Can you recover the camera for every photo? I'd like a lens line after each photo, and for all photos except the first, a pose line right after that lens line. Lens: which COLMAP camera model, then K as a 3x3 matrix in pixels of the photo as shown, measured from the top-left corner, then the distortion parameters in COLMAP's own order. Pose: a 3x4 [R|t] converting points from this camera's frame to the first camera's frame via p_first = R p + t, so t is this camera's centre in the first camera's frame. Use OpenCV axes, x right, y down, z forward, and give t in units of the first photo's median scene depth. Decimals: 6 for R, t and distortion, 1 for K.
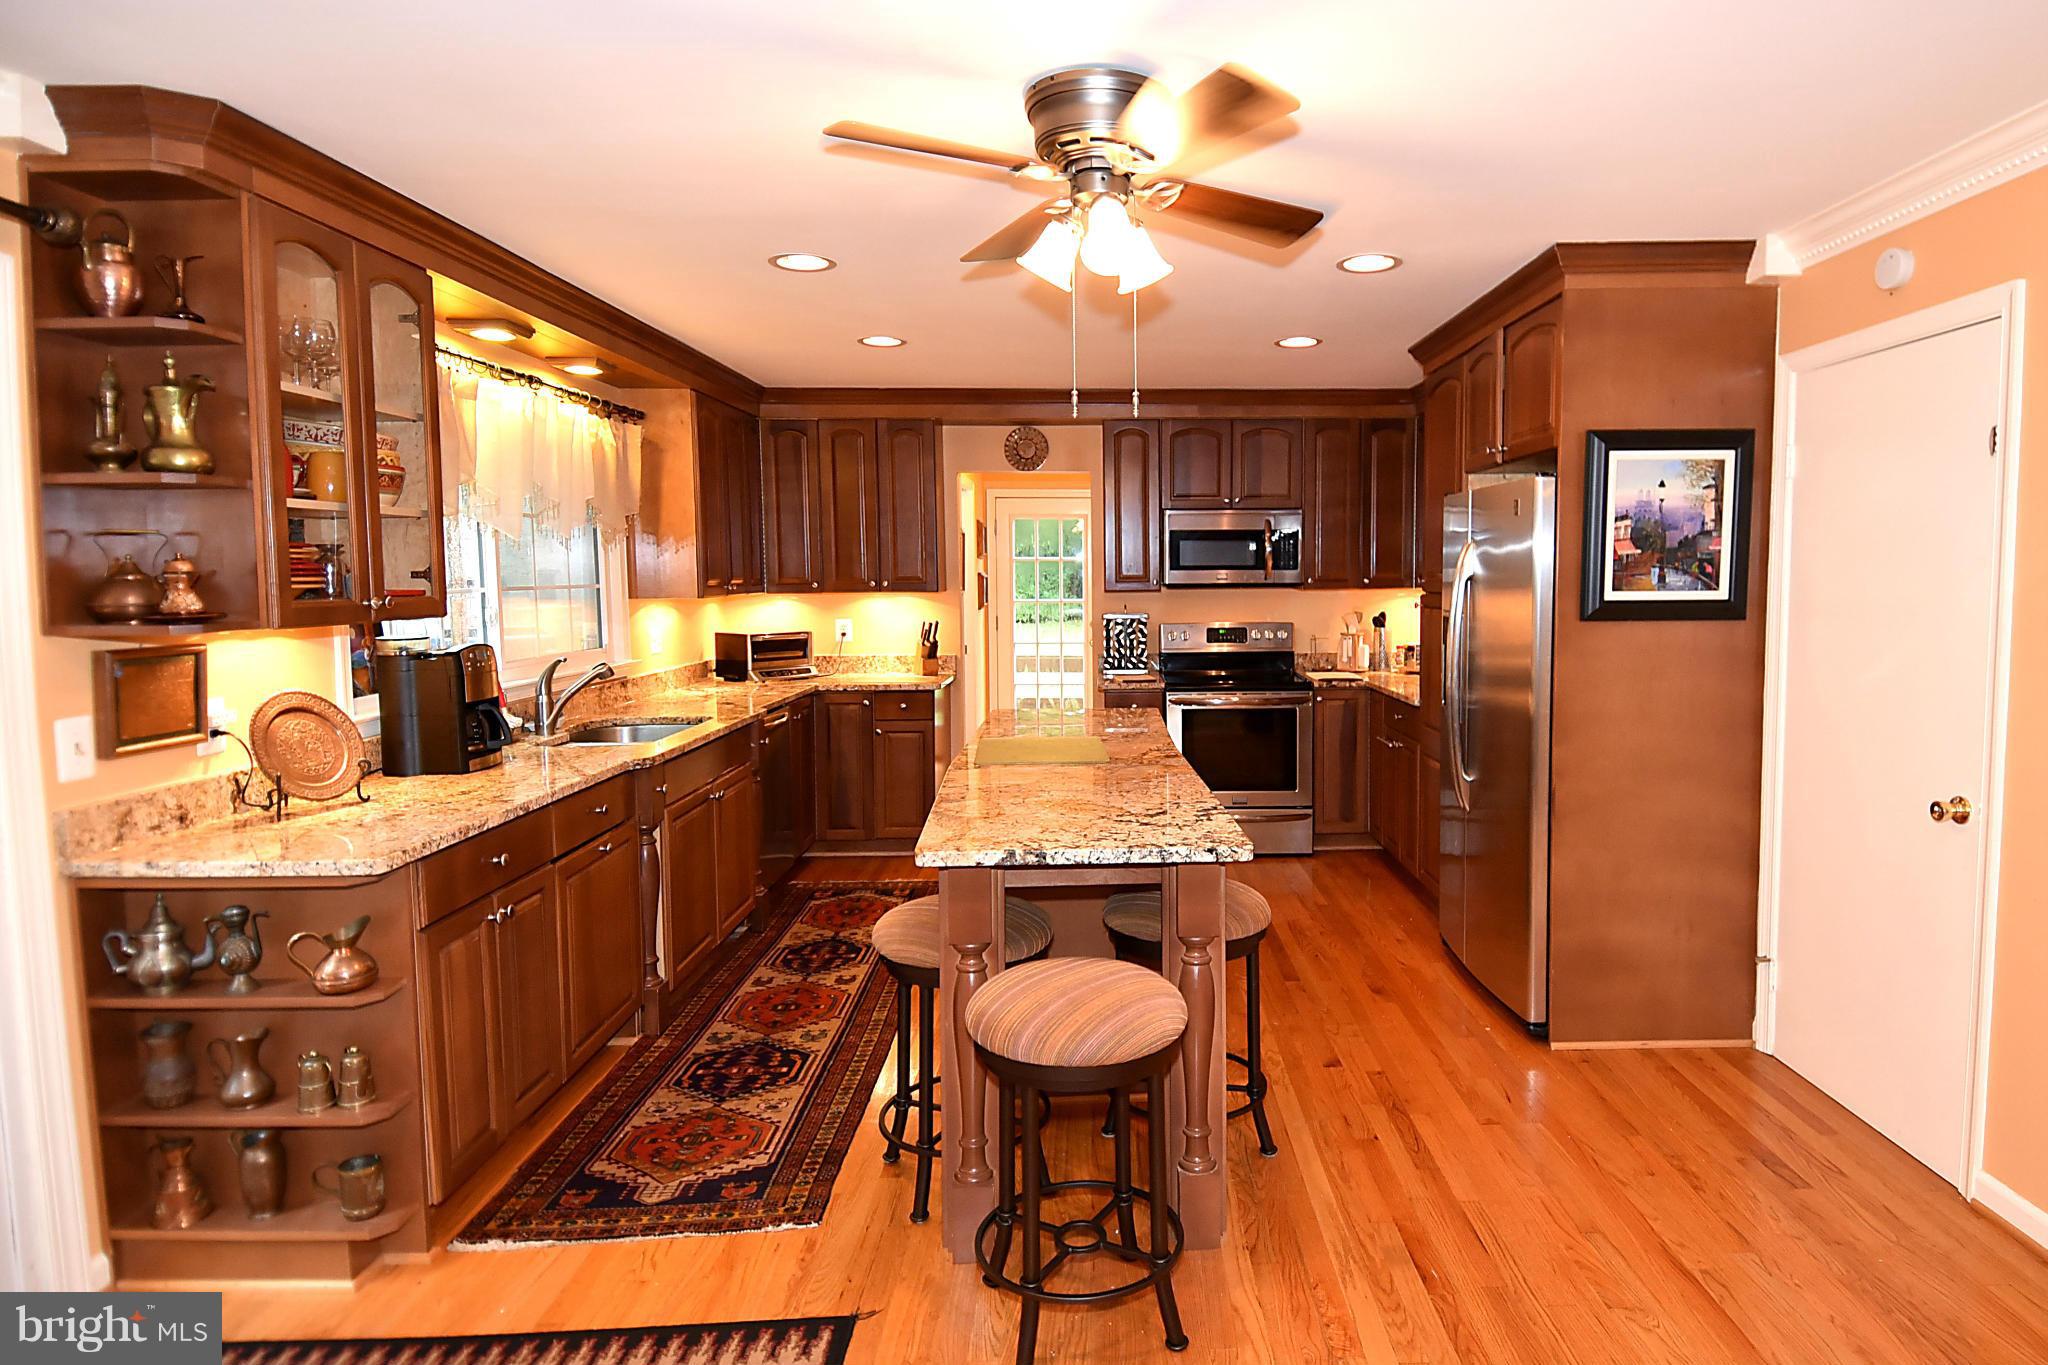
lens RADIAL K [[1464.4, 0, 1024.0], [0, 1464.4, 682.5], [0, 0, 1]] dist [0.082003, -0.177649]
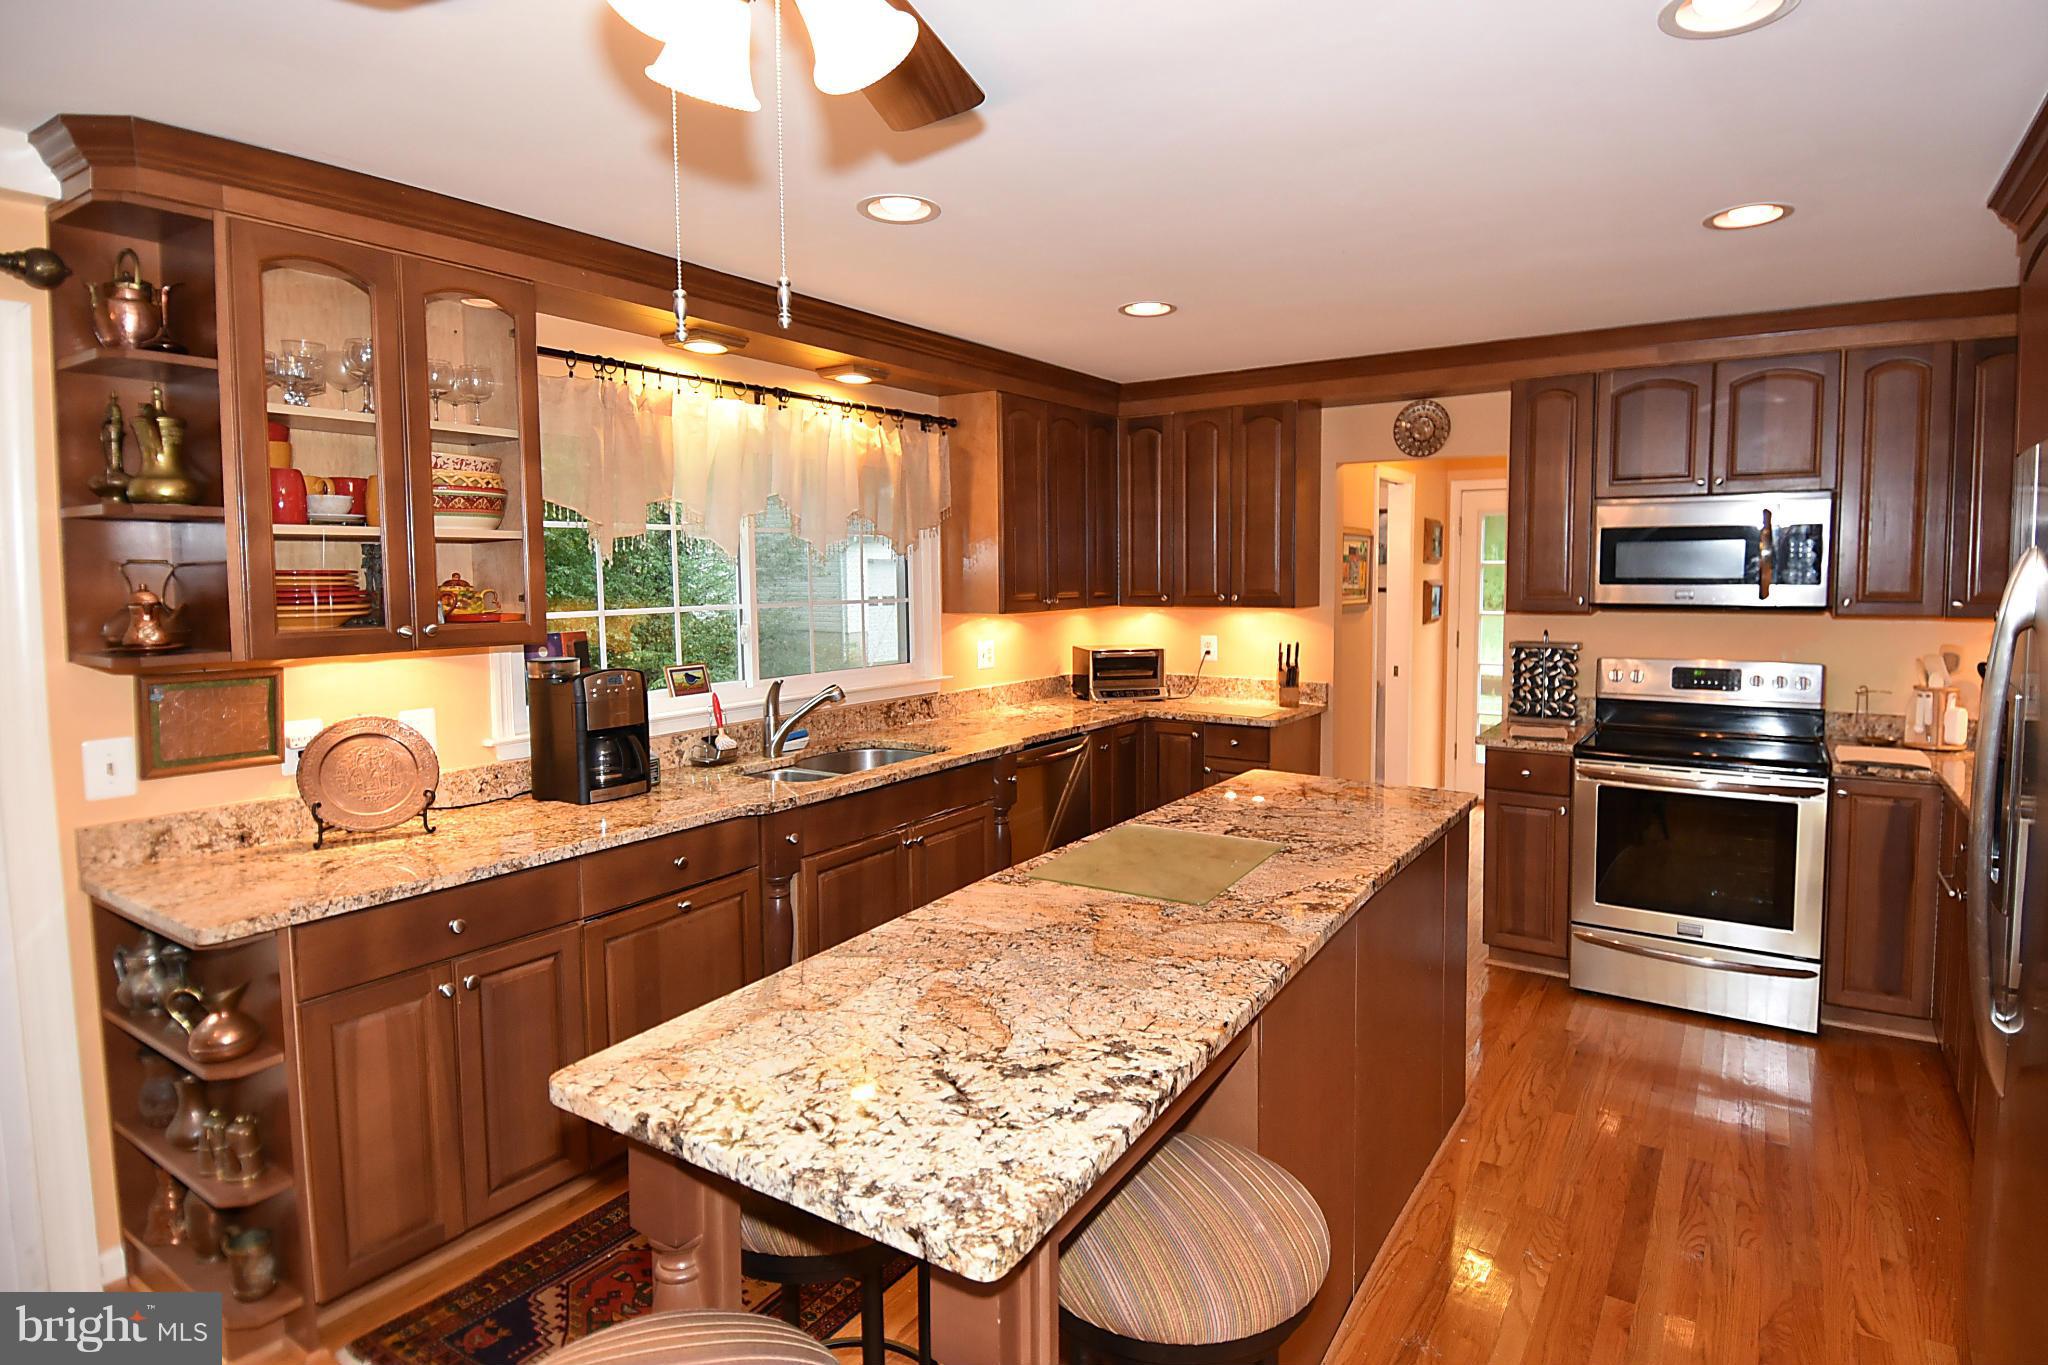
lens RADIAL K [[1099.5, 0, 1081.1], [0, 1099.5, 639.8], [0, 0, 1]] dist [0.053661, -0.053286]
pose [[0.811500, 0.038526, -0.583081, 0.235399], [-0.039344, 0.999162, 0.011261, -0.051656], [0.583026, 0.013803, 0.812336, 0.469407]]
